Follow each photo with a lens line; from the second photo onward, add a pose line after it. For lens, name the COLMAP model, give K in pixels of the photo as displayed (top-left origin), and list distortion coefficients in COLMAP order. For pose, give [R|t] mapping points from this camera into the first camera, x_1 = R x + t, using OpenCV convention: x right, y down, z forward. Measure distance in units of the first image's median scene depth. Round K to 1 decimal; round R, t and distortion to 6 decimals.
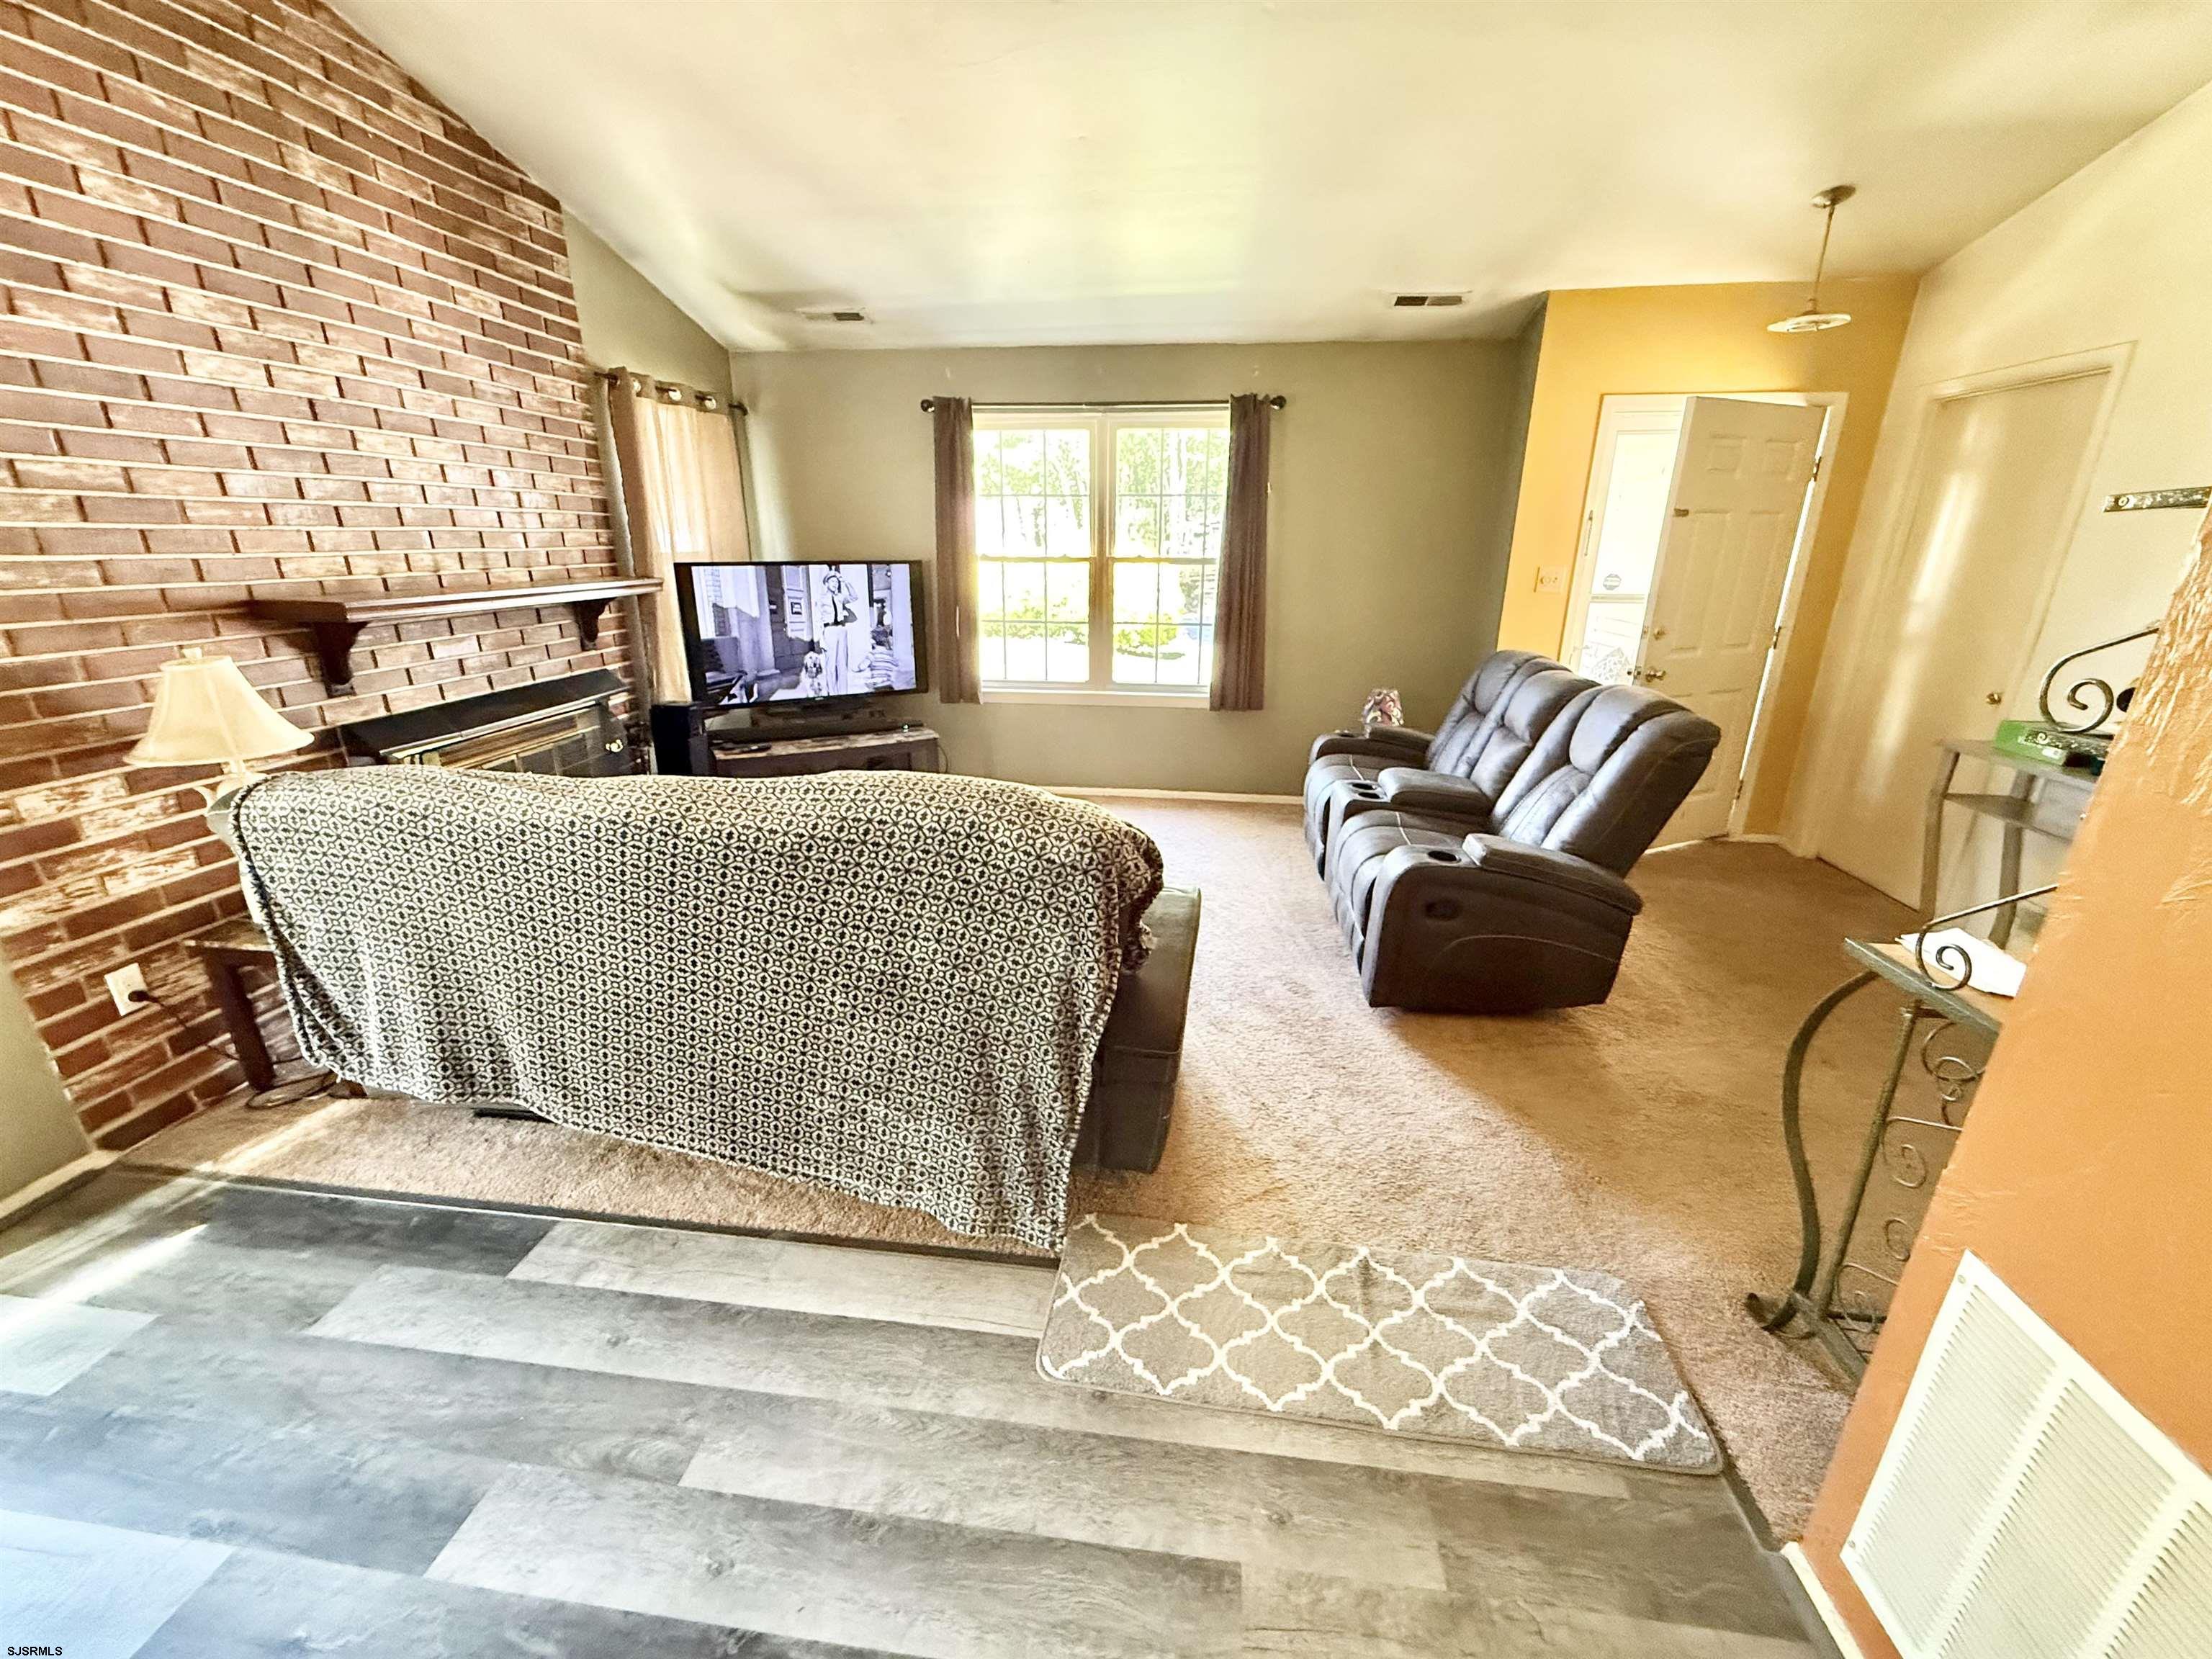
lens RADIAL K [[882.0, 0, 1106.0], [0, 882.0, 829.5], [0, 0, 1]] dist [-0.000770, -0.000053]
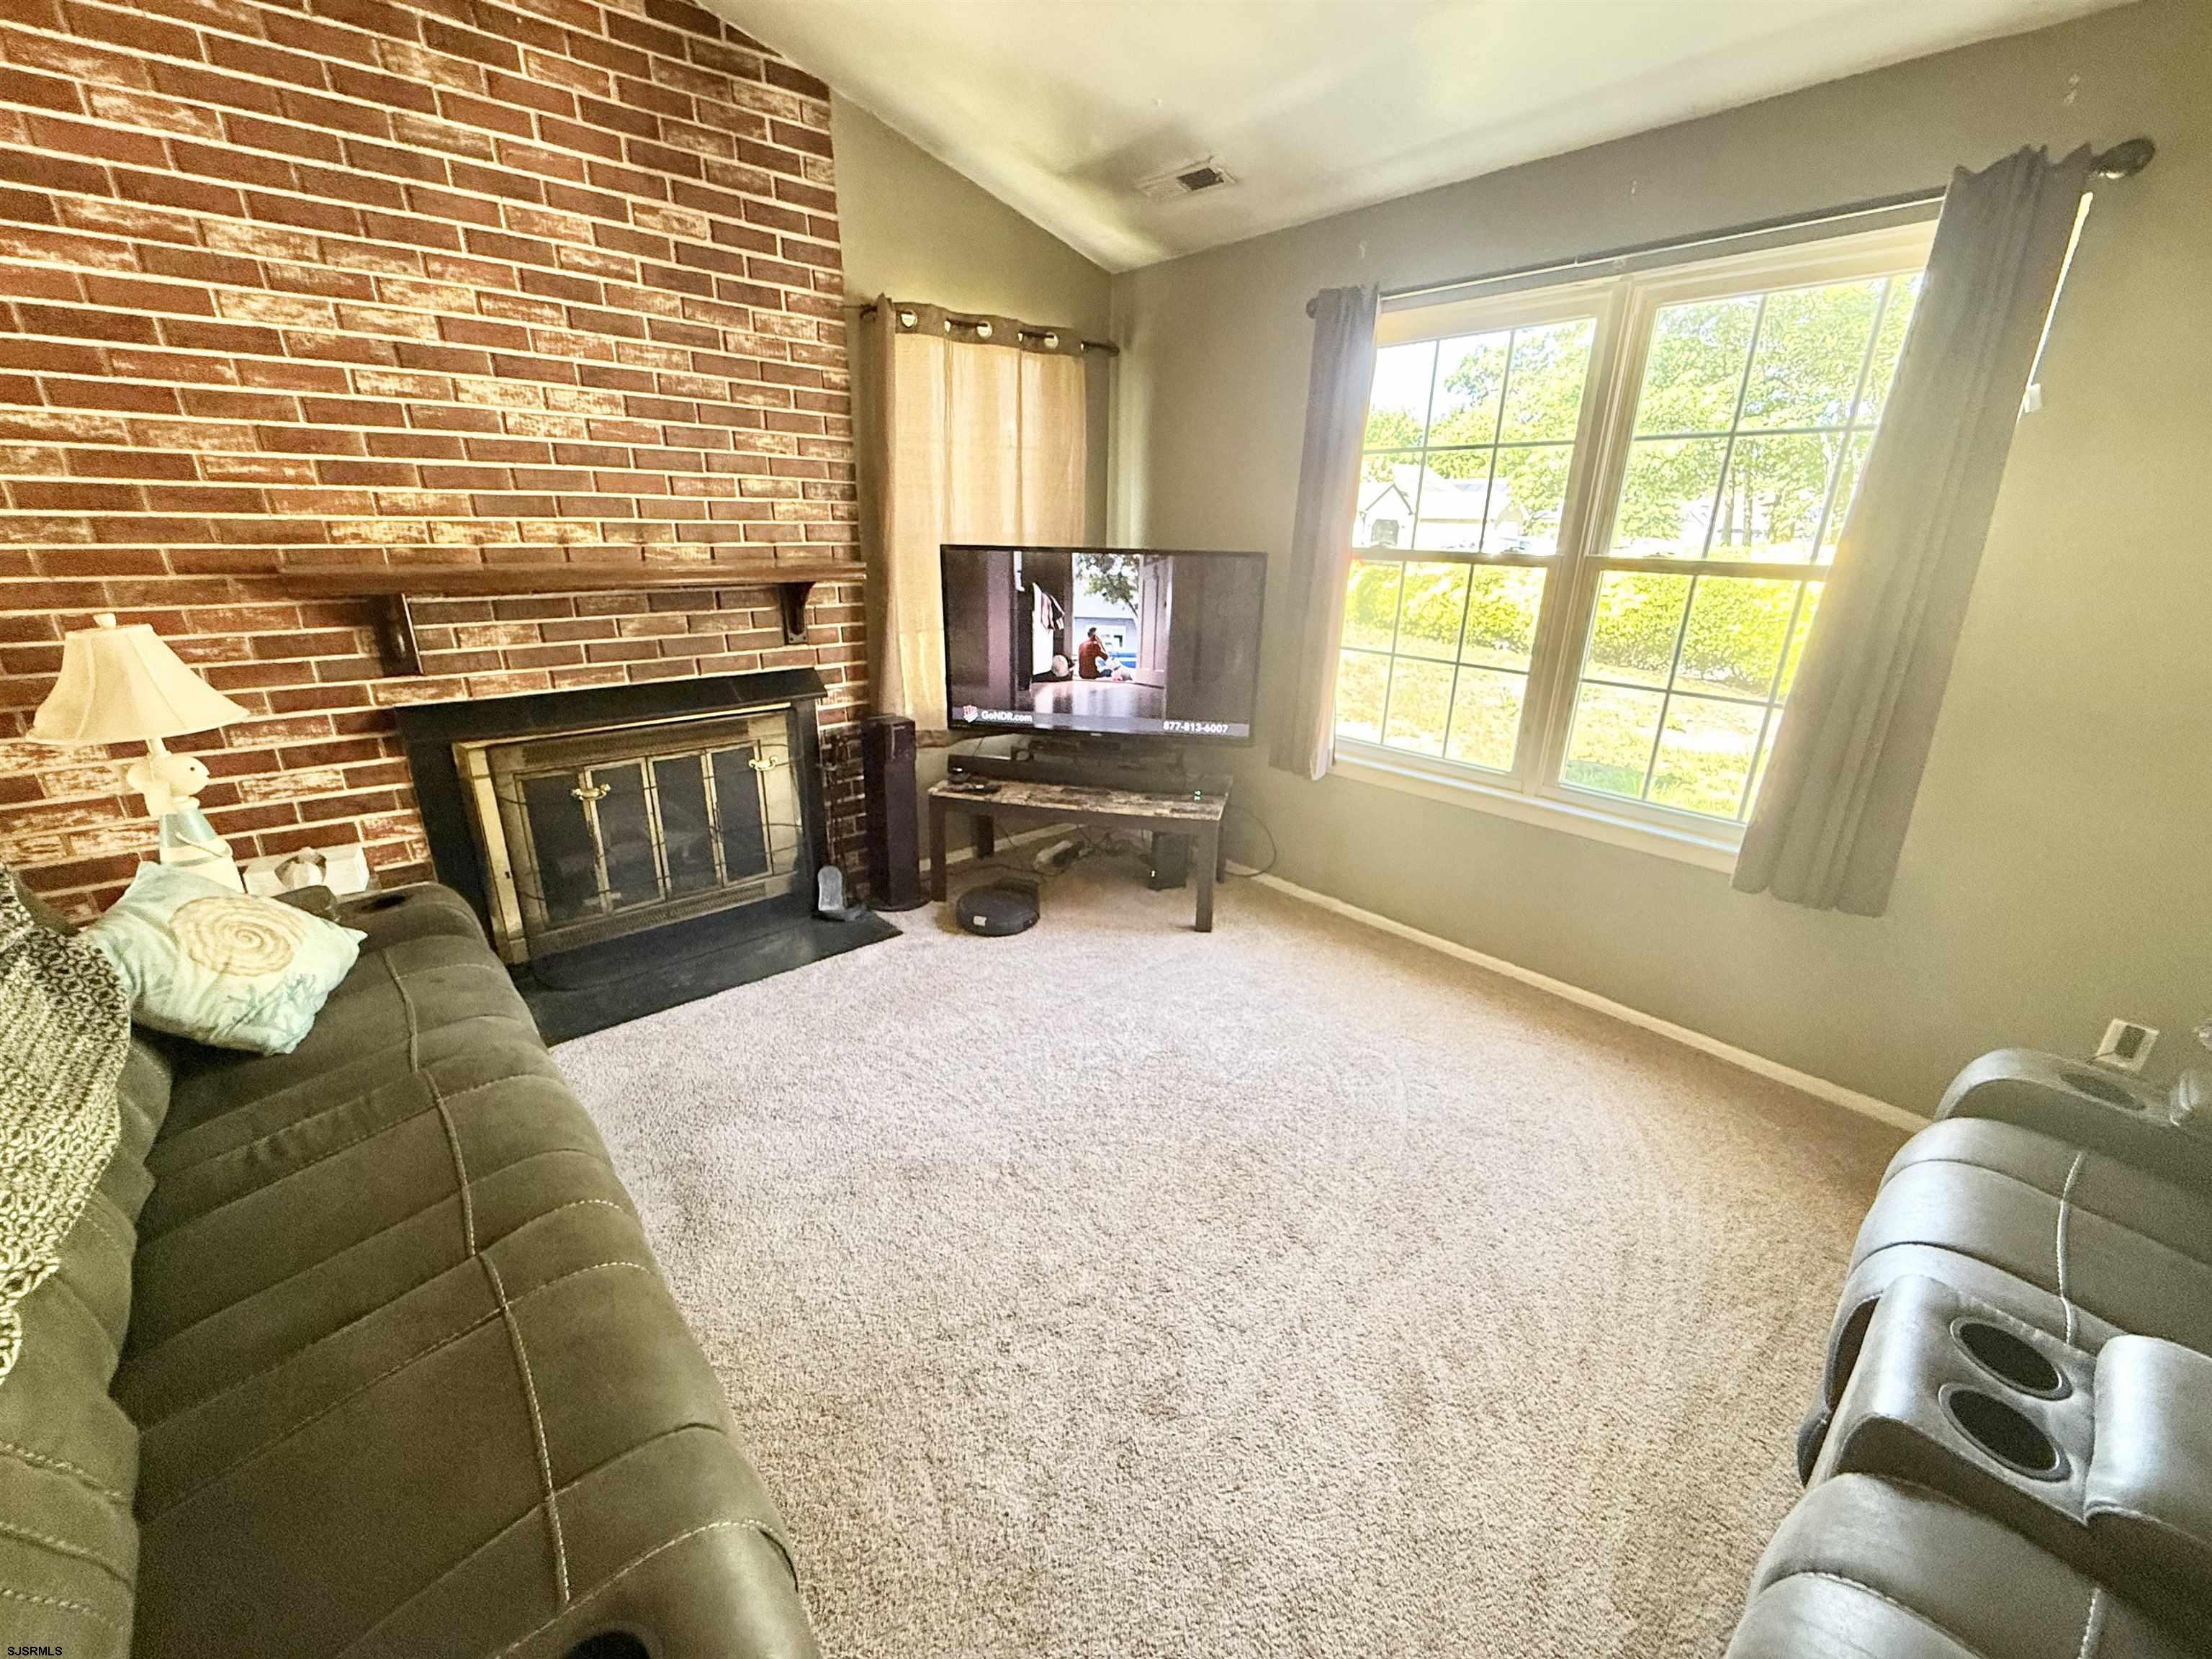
lens RADIAL K [[882.0, 0, 1106.0], [0, 882.0, 829.5], [0, 0, 1]] dist [-0.000770, -0.000053]
pose [[0.747125, 0.227082, -0.624690, 0.268480], [-0.223066, 0.970986, 0.086180, -0.226913], [0.626135, 0.074960, 0.776103, 0.725833]]
